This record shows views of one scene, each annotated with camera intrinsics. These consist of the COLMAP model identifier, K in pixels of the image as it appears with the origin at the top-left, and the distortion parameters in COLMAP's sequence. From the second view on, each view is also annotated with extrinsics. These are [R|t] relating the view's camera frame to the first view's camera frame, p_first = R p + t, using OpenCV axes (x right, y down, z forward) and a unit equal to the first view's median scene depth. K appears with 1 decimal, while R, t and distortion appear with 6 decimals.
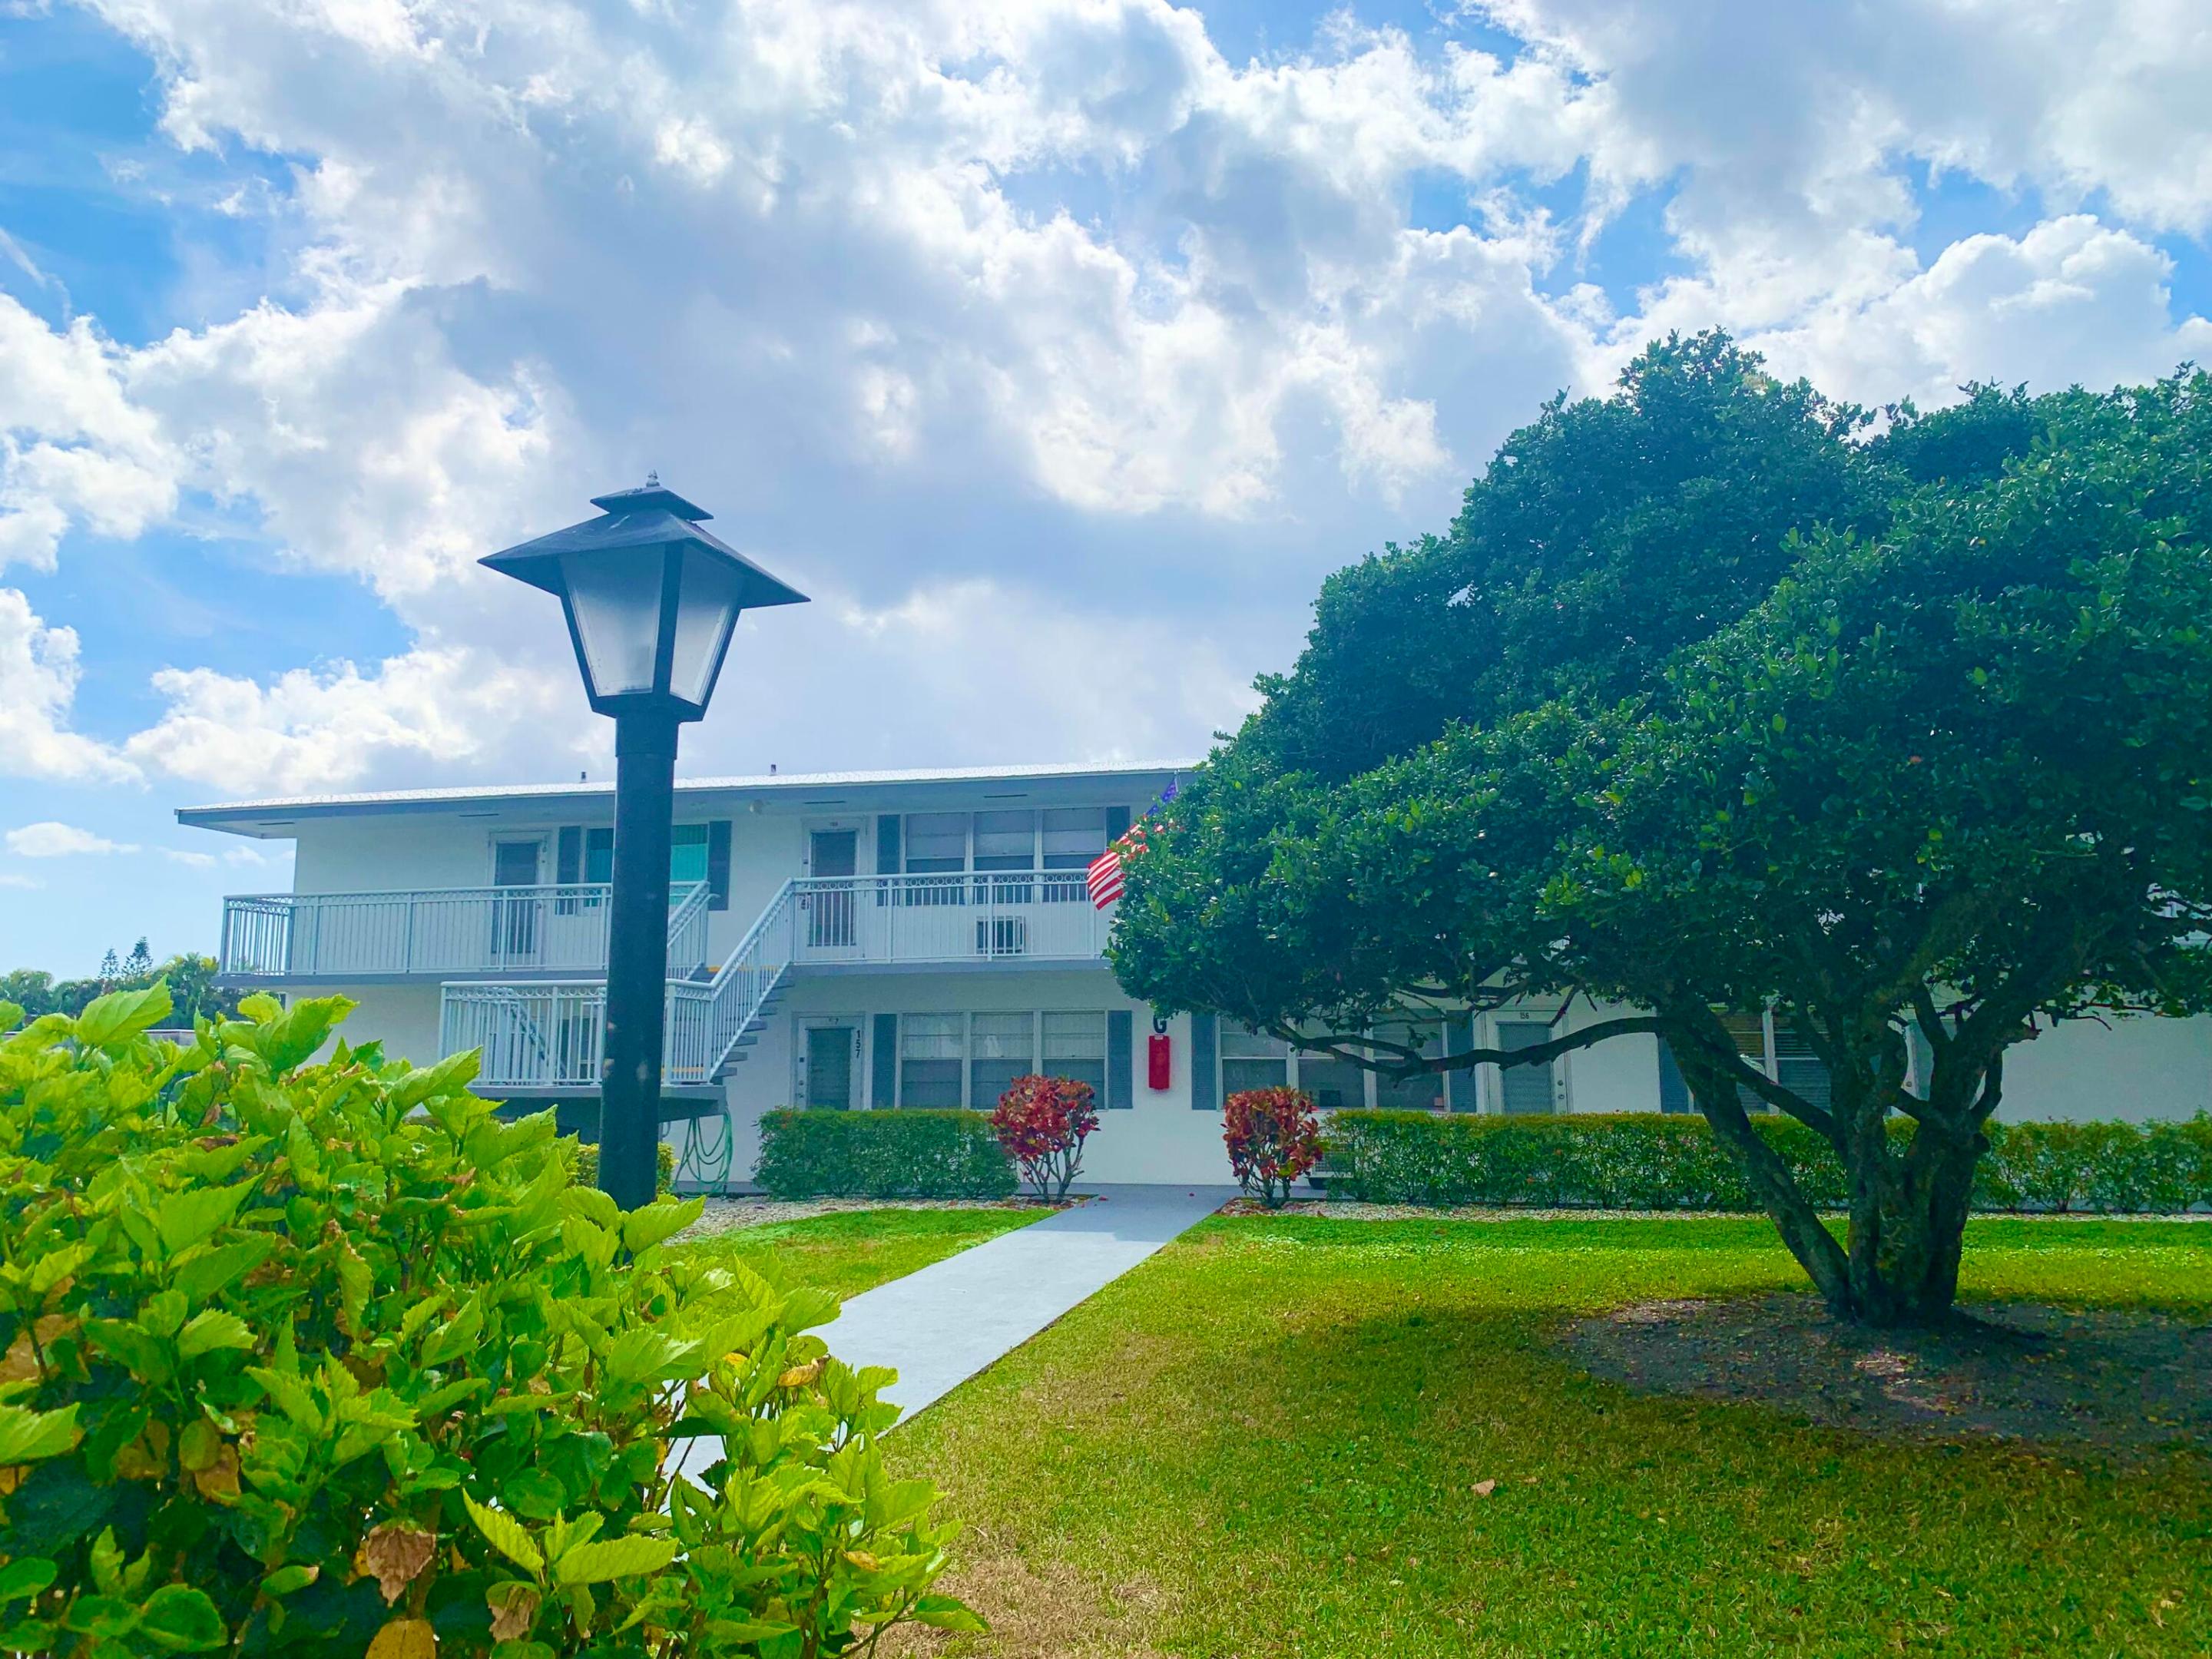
lens RADIAL K [[1688.5, 0, 1109.8], [0, 1688.5, 816.5], [0, 0, 1]] dist [0.038036, -0.019970]
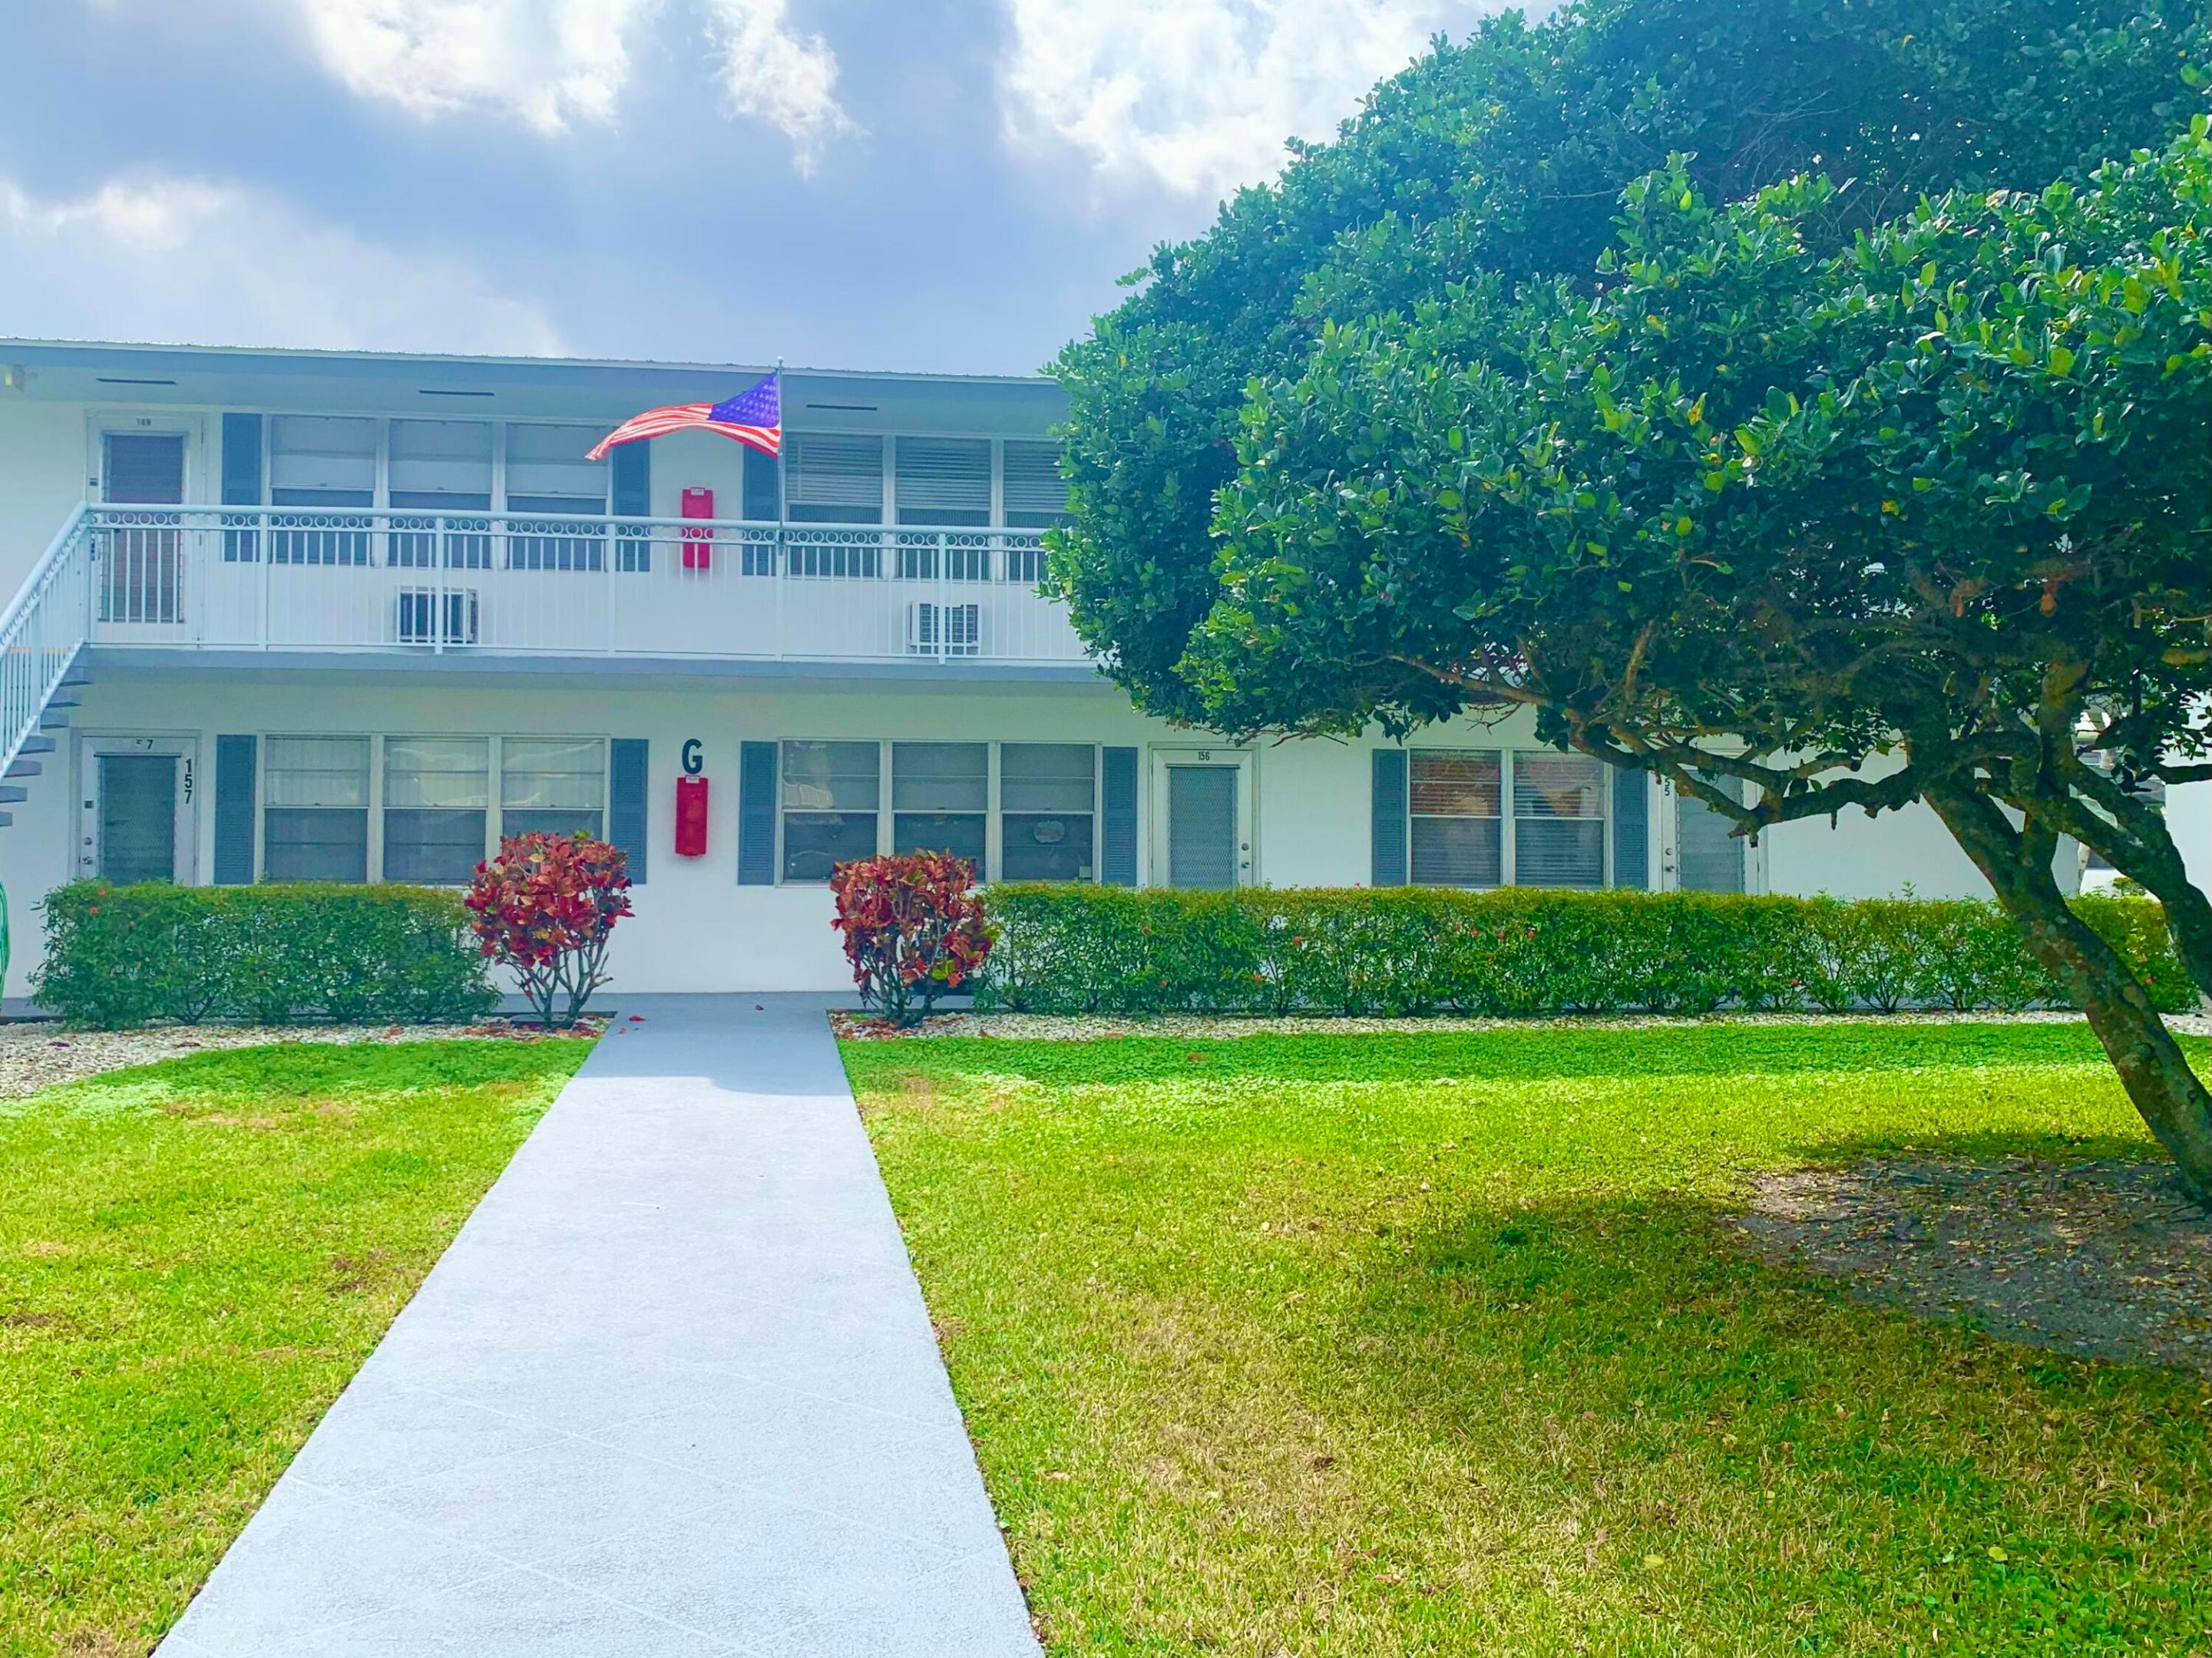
lens RADIAL K [[1998.4, 0, 1106.4], [0, 1998.4, 846.4], [0, 0, 1]] dist [0.015202, -0.033600]
pose [[0.939957, 0.005648, 0.341245, -0.092286], [-0.058294, 0.987827, 0.144220, 0.034843], [-0.336277, -0.155453, 0.928845, 0.211618]]
